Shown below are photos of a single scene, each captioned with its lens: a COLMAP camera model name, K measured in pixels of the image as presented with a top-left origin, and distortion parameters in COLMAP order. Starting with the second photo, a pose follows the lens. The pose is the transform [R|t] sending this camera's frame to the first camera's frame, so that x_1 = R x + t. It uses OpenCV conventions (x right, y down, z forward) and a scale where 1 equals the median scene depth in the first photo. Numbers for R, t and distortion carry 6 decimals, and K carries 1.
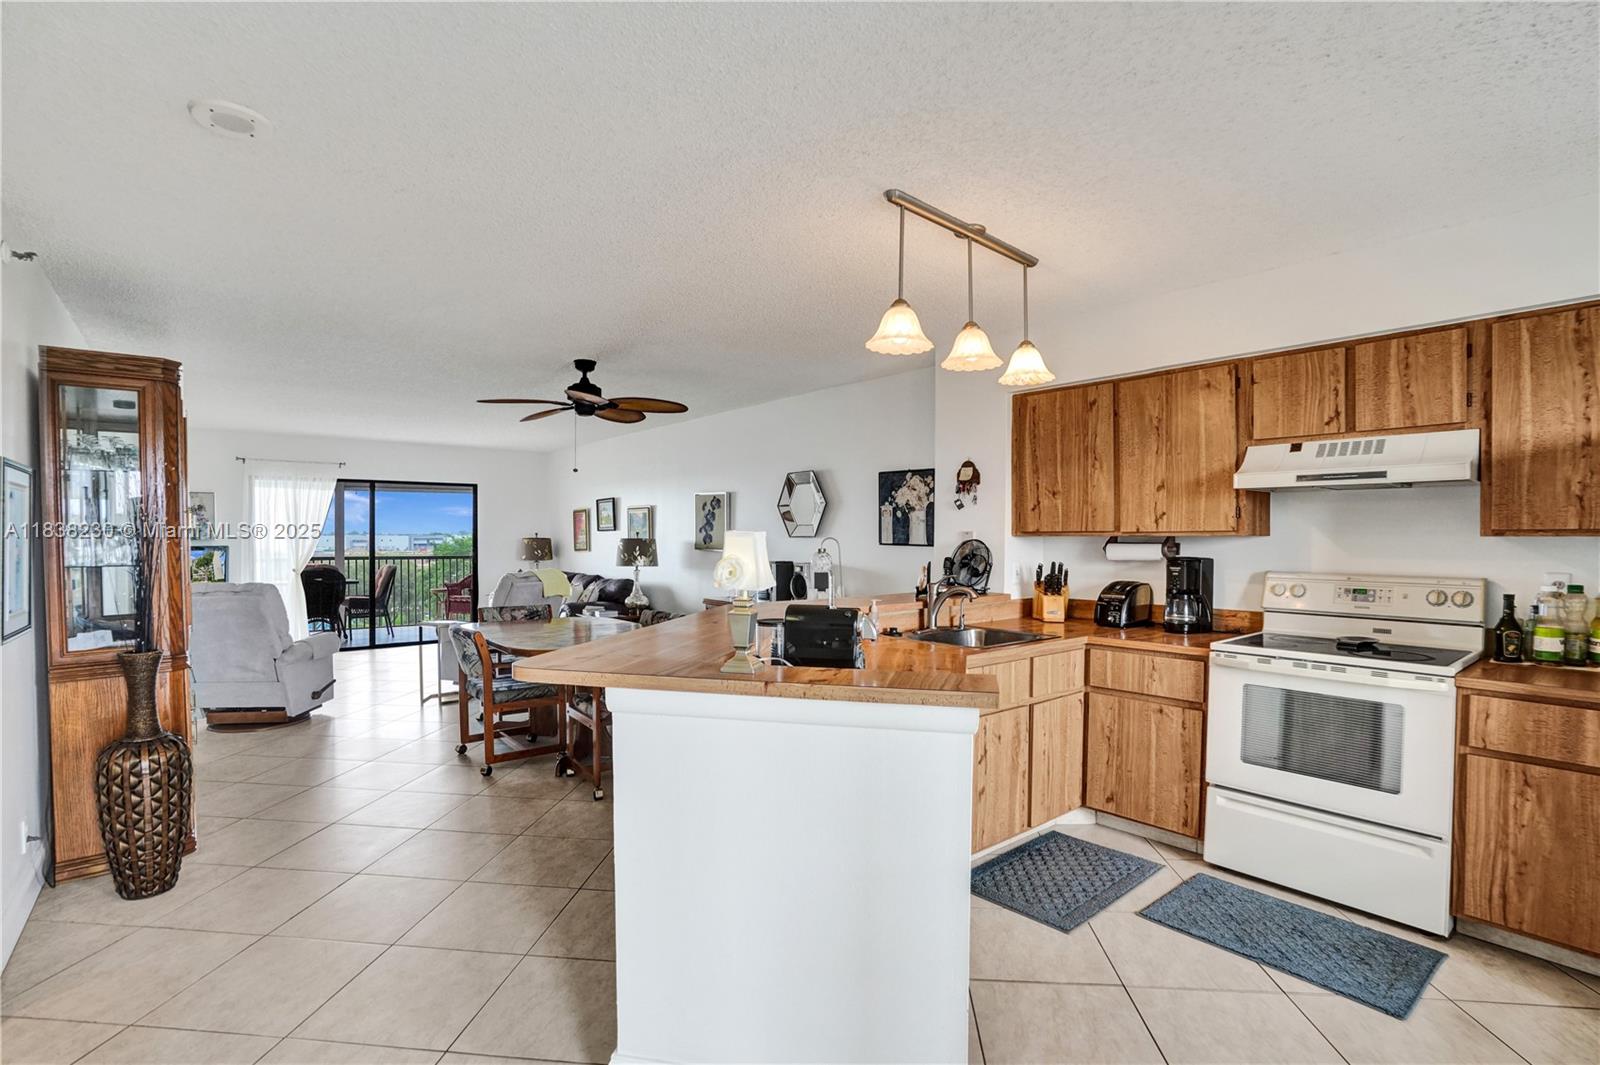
lens RADIAL K [[775.5, 0, 797.1], [0, 775.5, 547.6], [0, 0, 1]] dist [-0.063015, 0.030016]
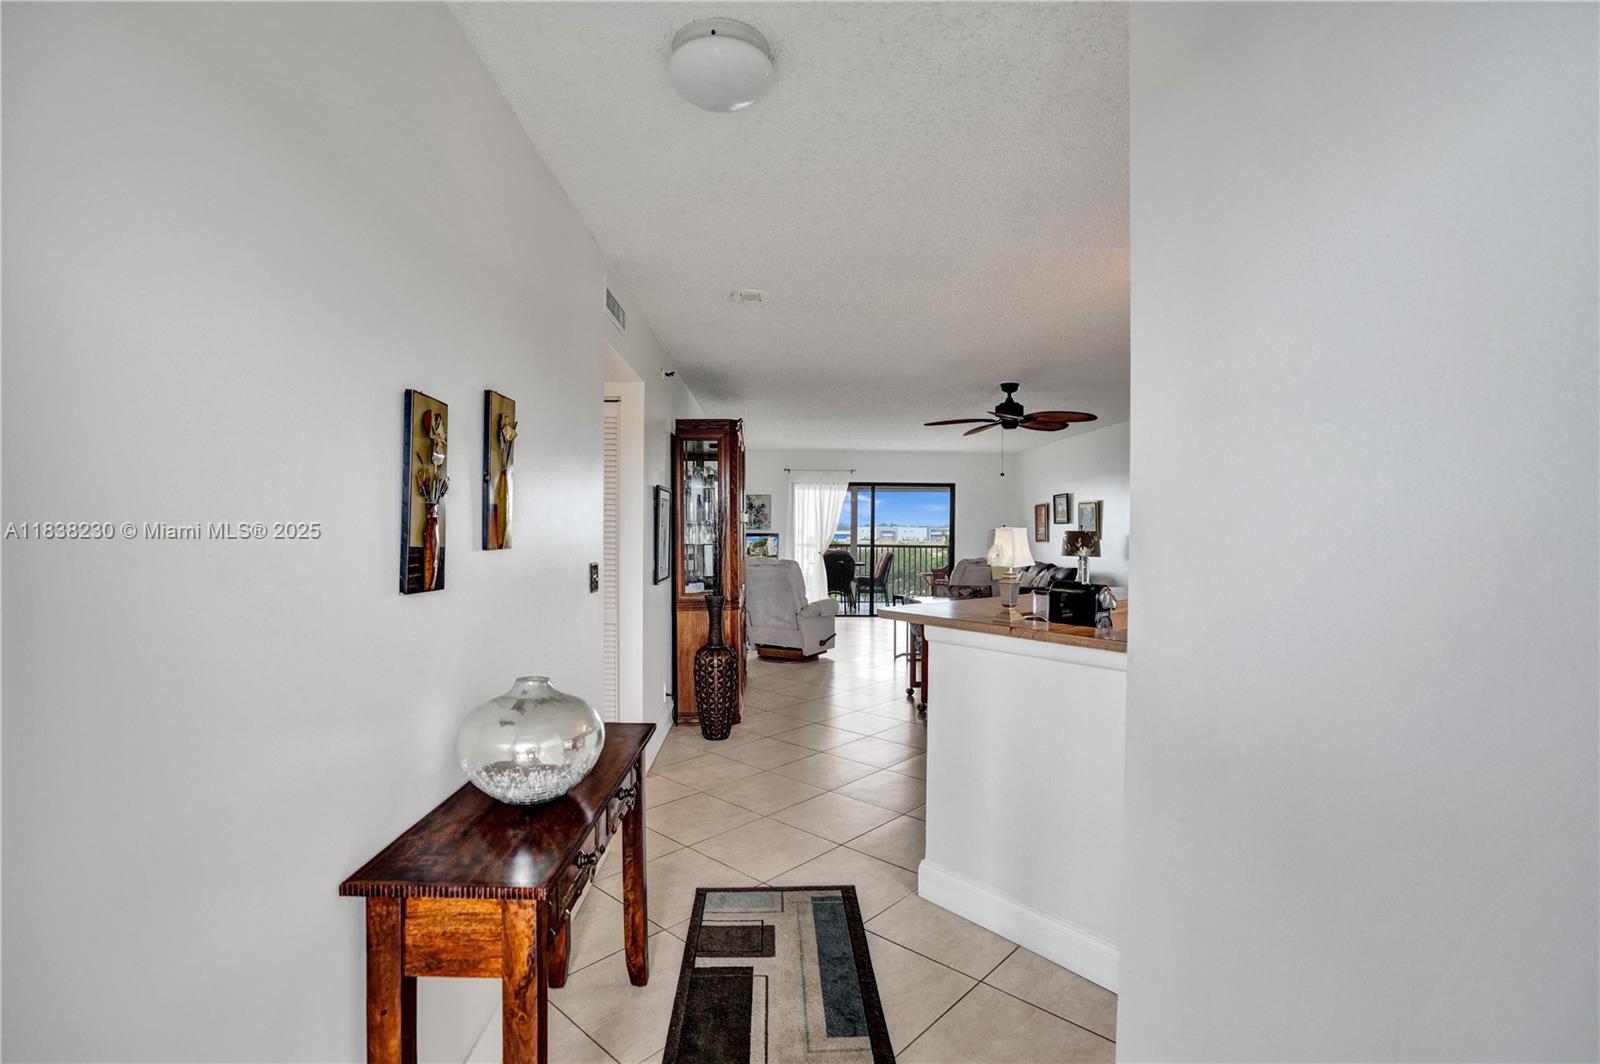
lens RADIAL K [[755.9, 0, 791.1], [0, 755.9, 532.2], [0, 0, 1]] dist [-0.027310, 0.000022]
pose [[0.797304, 0.008986, -0.603511, 0.208756], [-0.014755, 0.999881, -0.004605, 0.001312], [0.603398, 0.012576, 0.797341, -0.185418]]
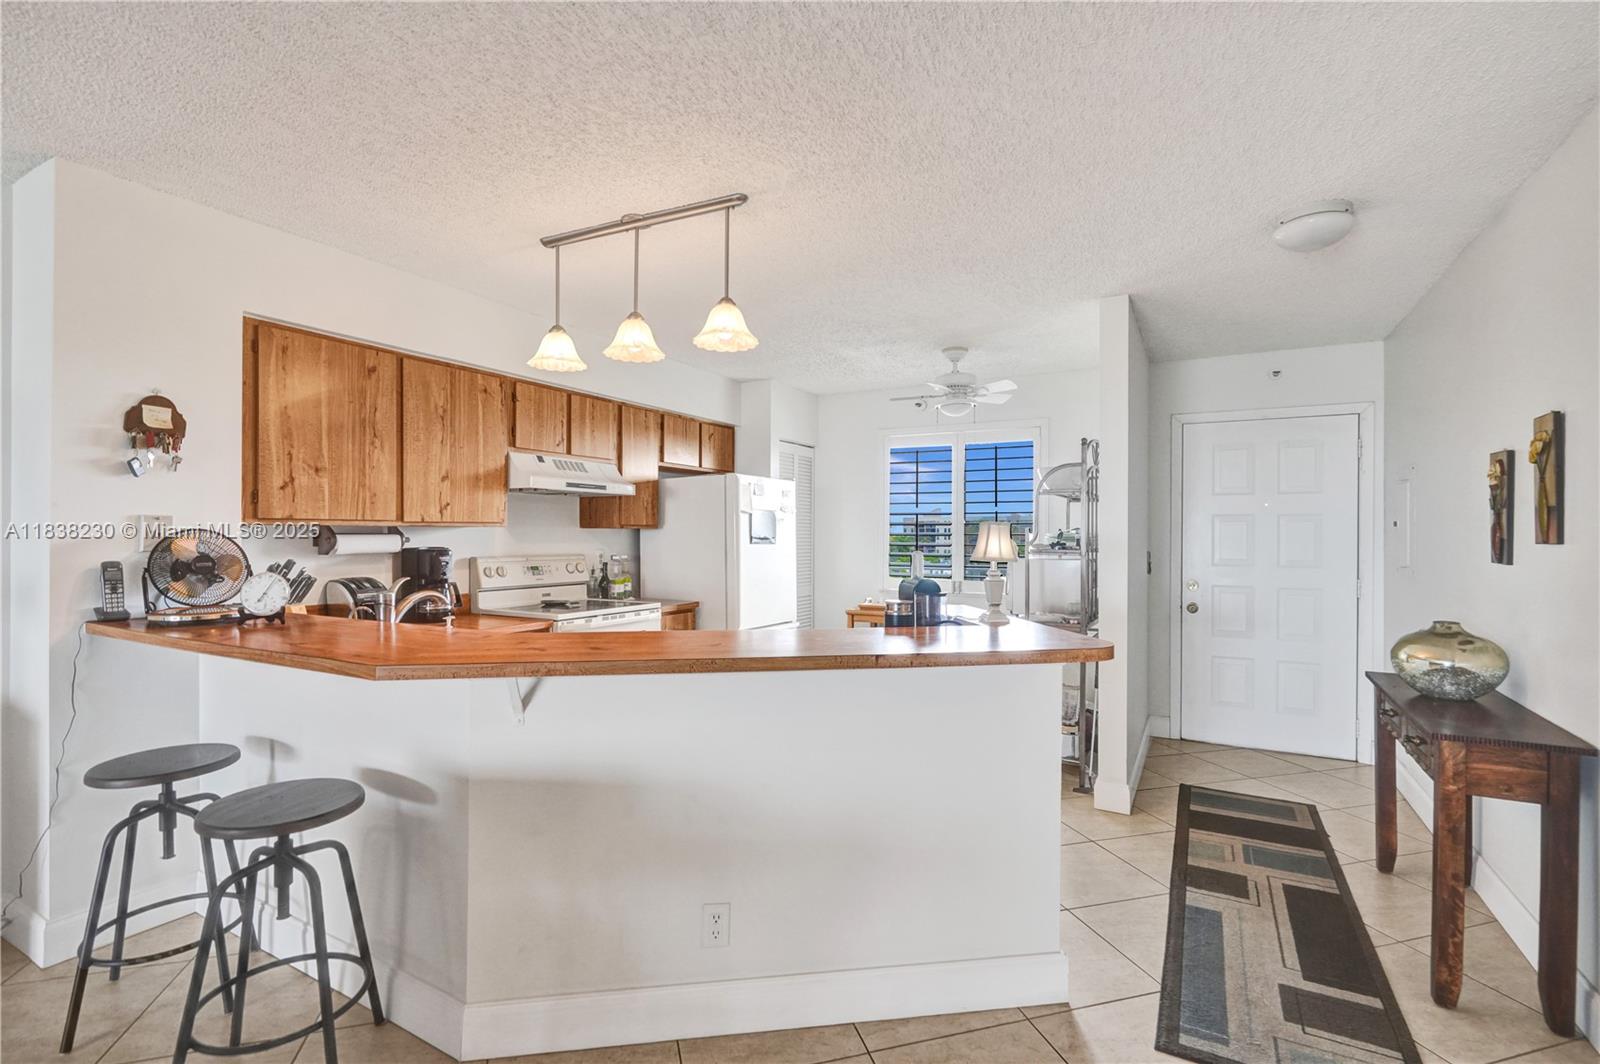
lens RADIAL K [[756.4, 0, 808.7], [0, 756.4, 534.3], [0, 0, 1]] dist [-0.001078, -0.000196]
pose [[-0.400359, -0.001104, 0.916358, -0.557079], [0.012291, 0.999903, 0.006574, -0.004766], [-0.916276, 0.013895, -0.400307, 0.858957]]
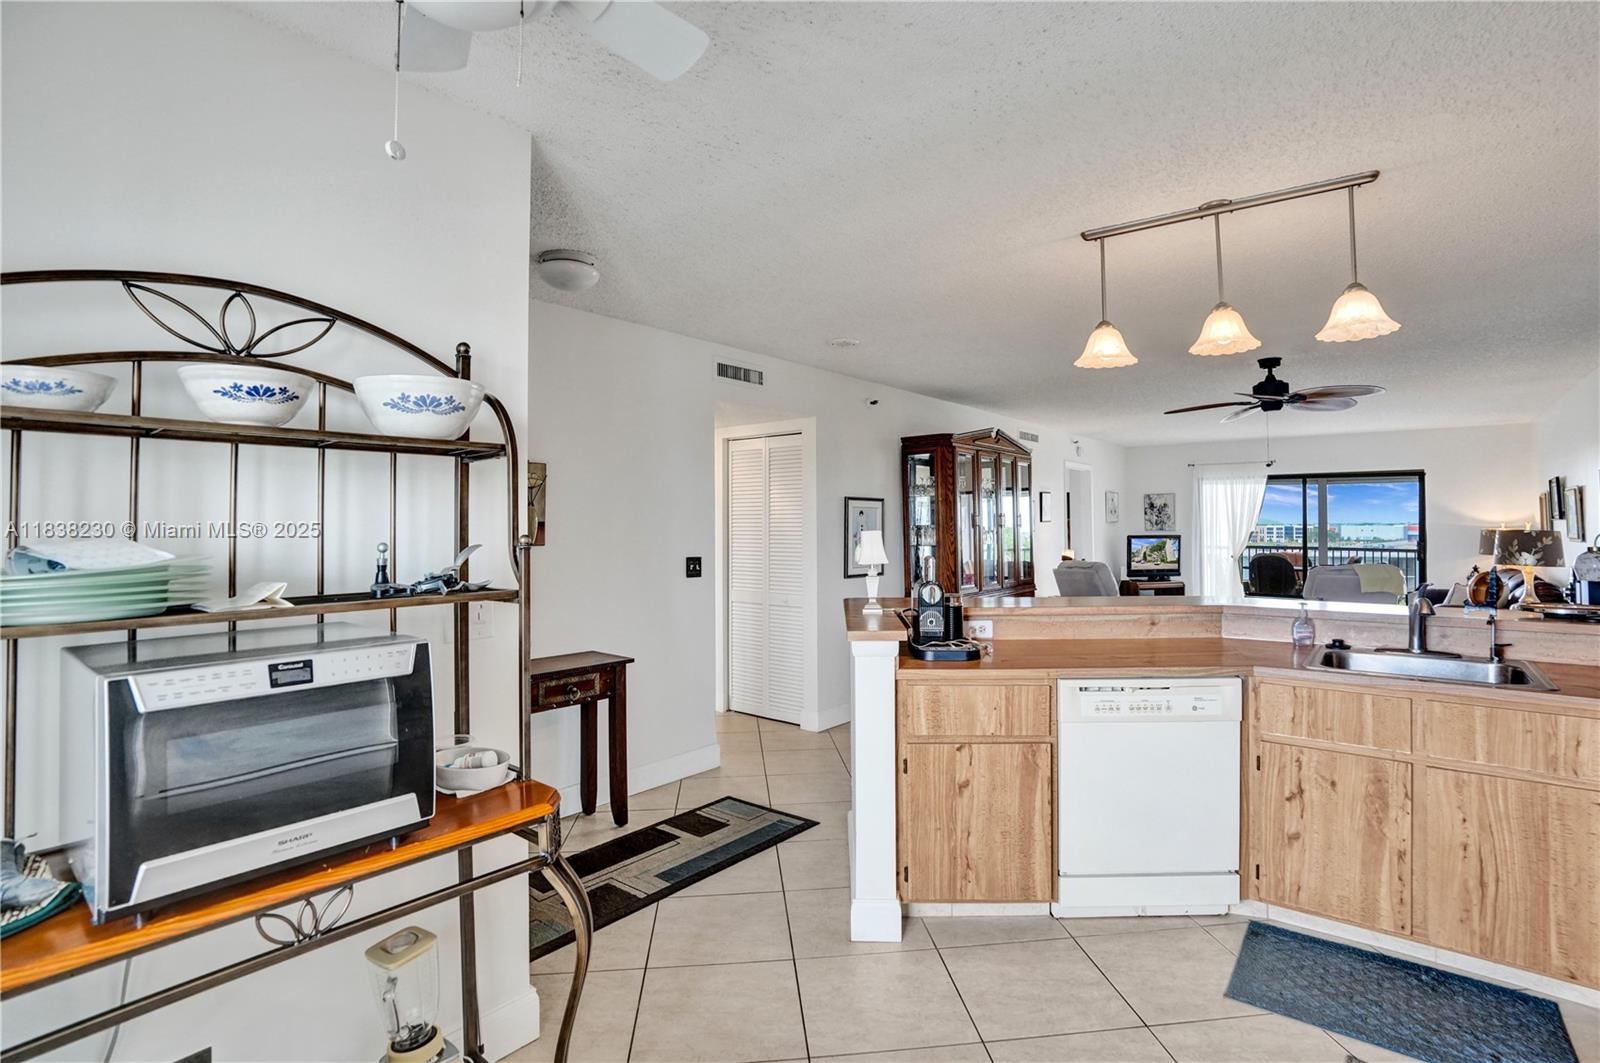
lens RADIAL K [[755.9, 0, 791.1], [0, 755.9, 531.7], [0, 0, 1]] dist [-0.027310, 0.000022]
pose [[0.201507, 0.003608, -0.979480, 0.708132], [-0.009028, 0.999958, 0.001826, -0.011328], [0.979446, 0.008475, 0.201531, 0.225871]]
